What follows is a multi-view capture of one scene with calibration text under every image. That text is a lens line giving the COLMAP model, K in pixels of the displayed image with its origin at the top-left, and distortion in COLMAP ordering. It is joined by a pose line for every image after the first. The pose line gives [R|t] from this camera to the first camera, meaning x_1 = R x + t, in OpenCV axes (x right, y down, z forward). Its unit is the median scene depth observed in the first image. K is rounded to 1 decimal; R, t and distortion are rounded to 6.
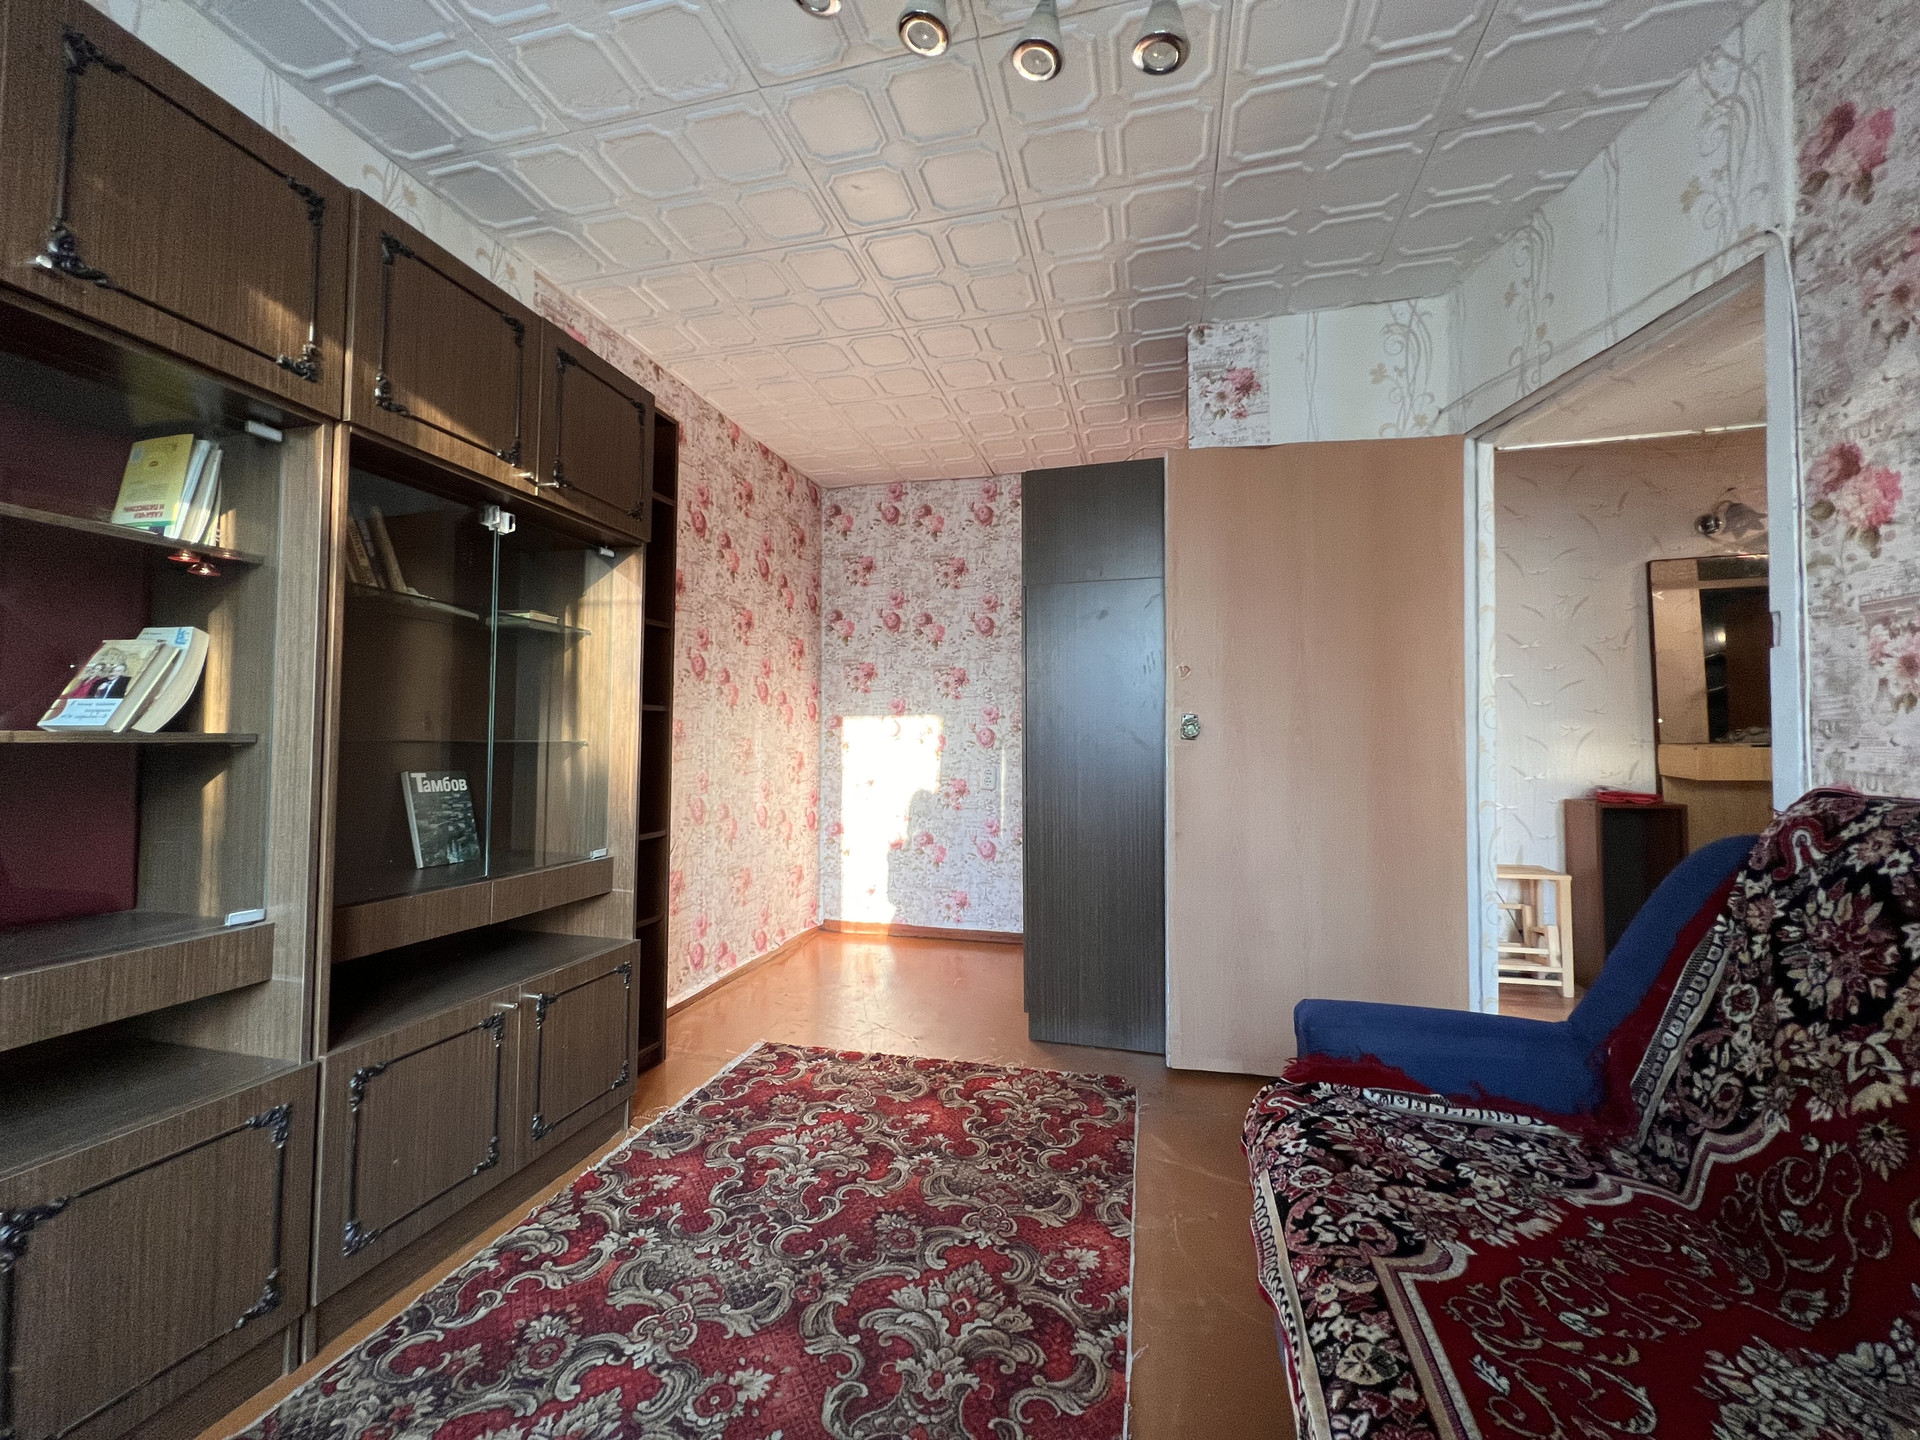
lens RADIAL K [[768.0, 0, 960.8], [0, 768.0, 708.7], [0, 0, 1]] dist [-0.001792, -0.000024]
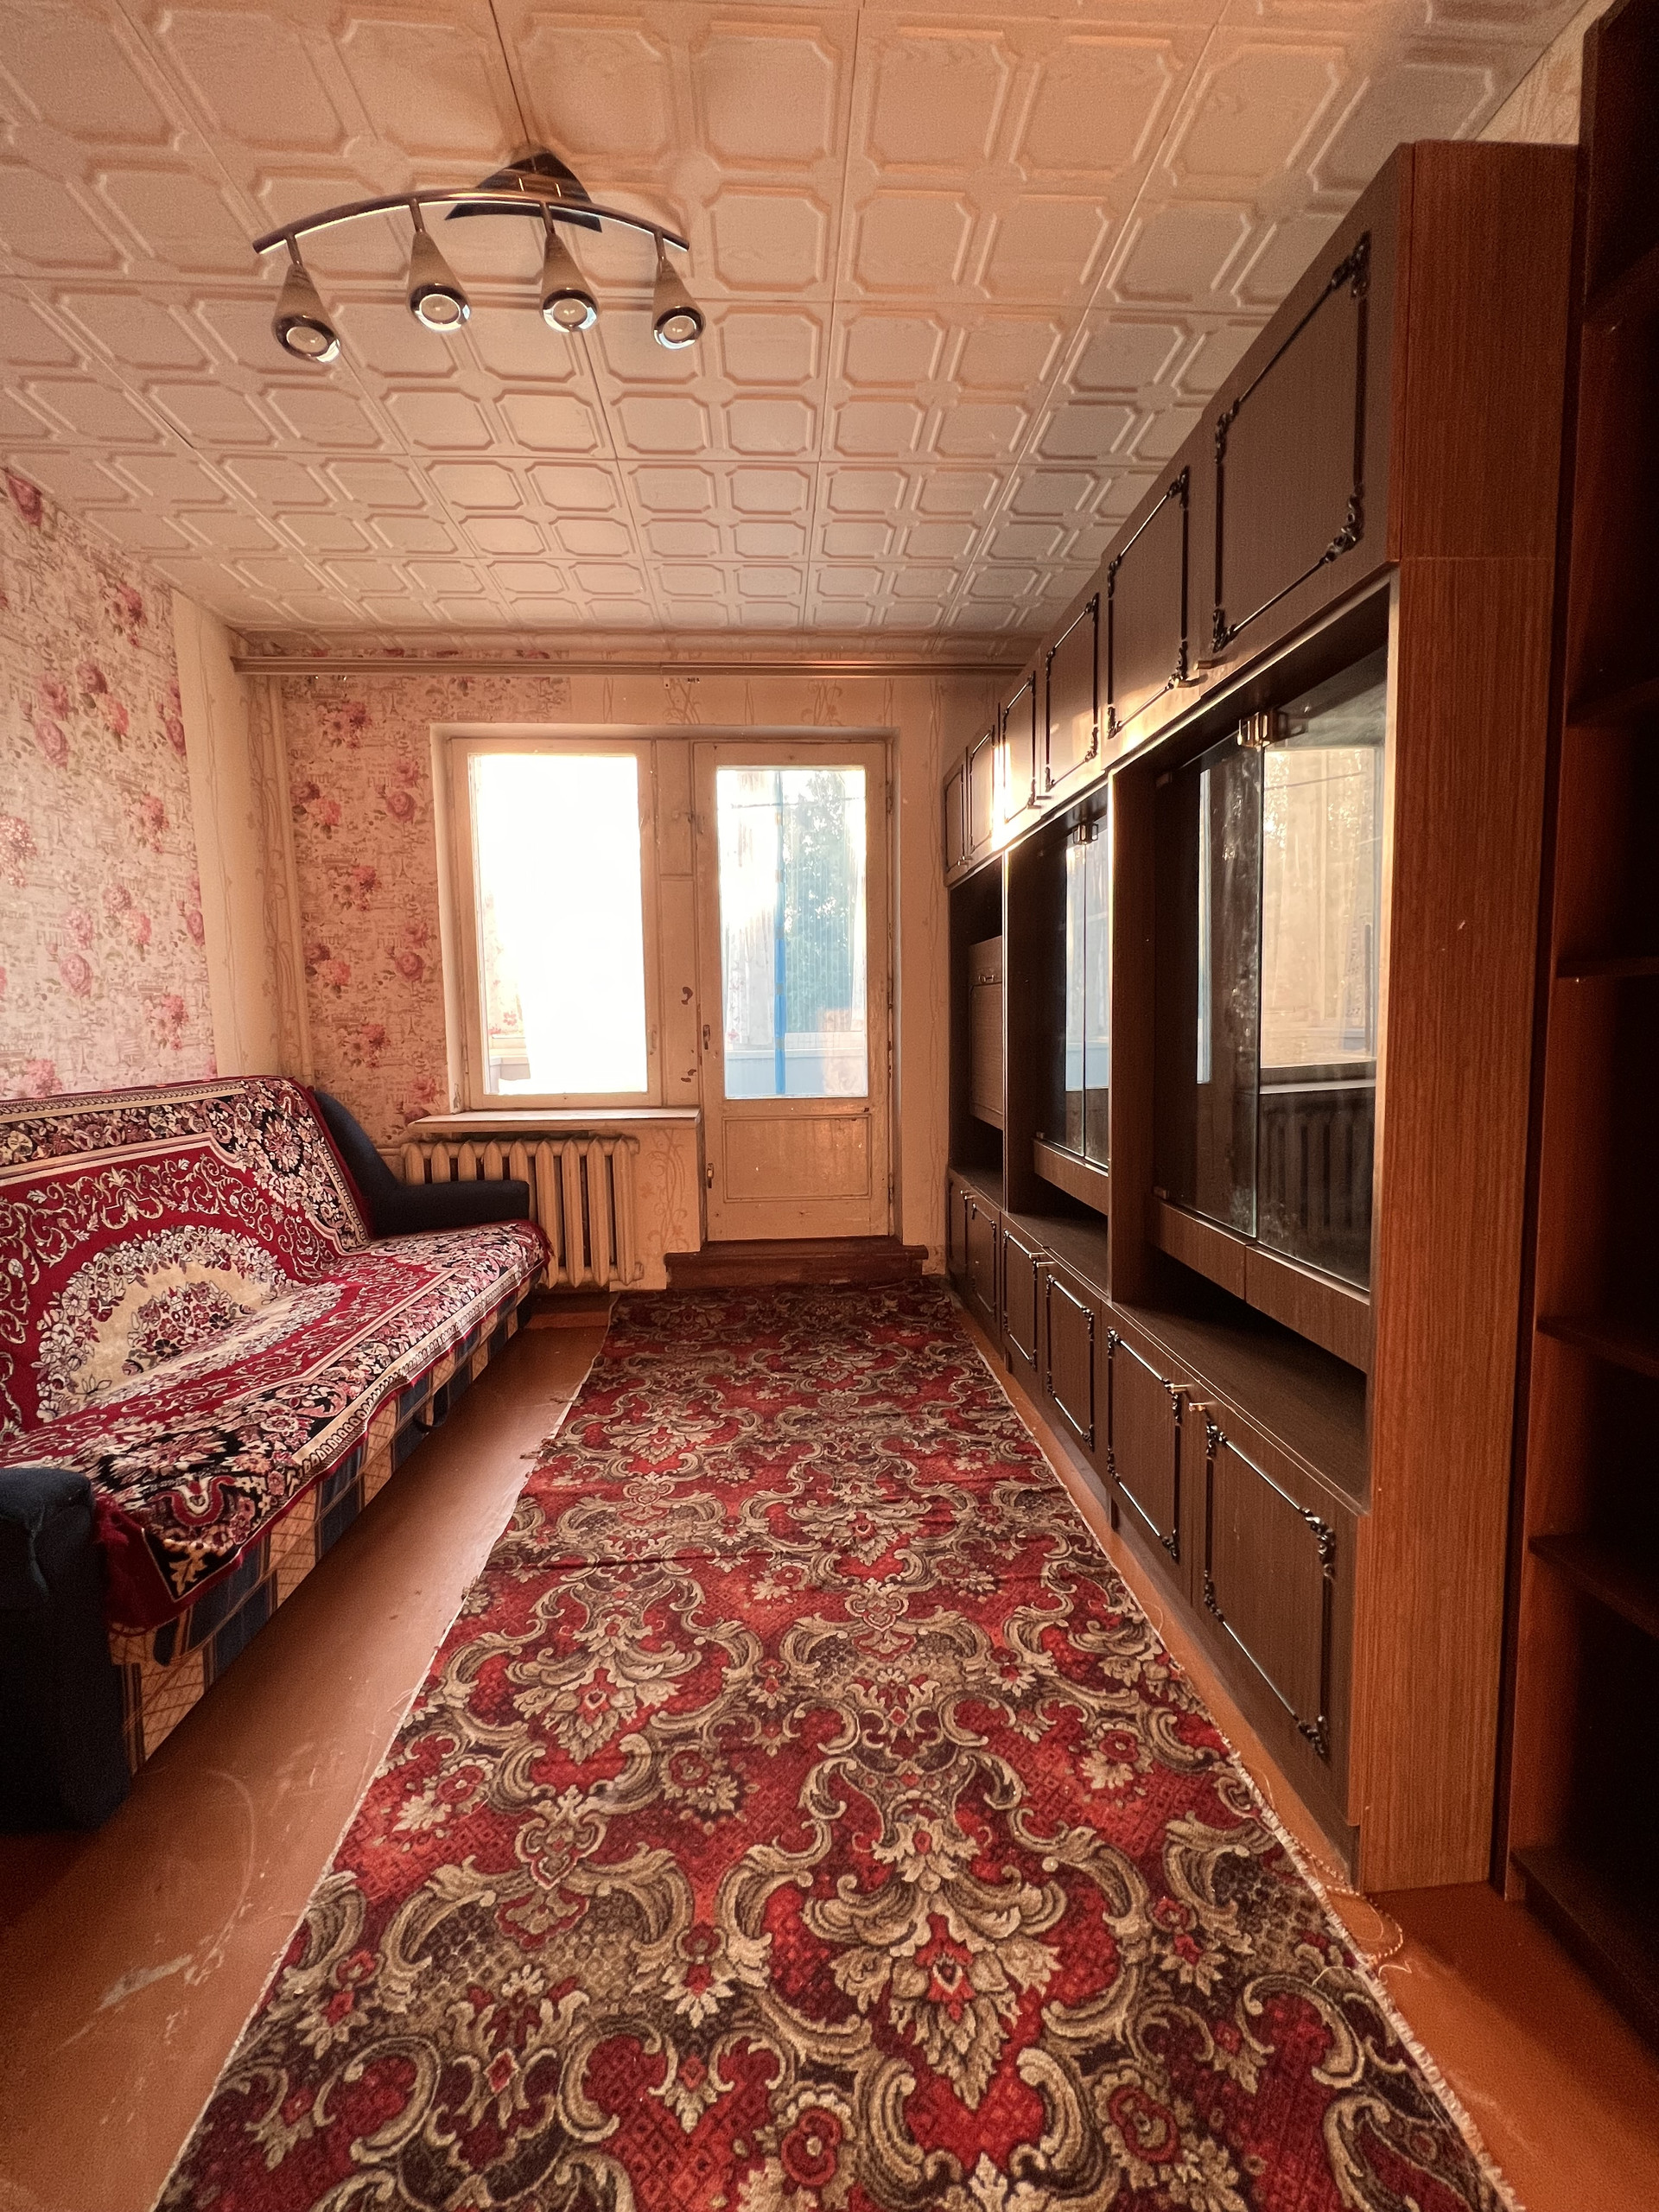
lens RADIAL K [[884.8, 0, 824.3], [0, 884.8, 1100.6], [0, 0, 1]] dist [-0.001792, -0.000024]
pose [[-0.951179, 0.043471, -0.305563, 0.030529], [0.029524, 0.998307, 0.050120, 0.039416], [0.307225, 0.038652, -0.950852, 1.994579]]
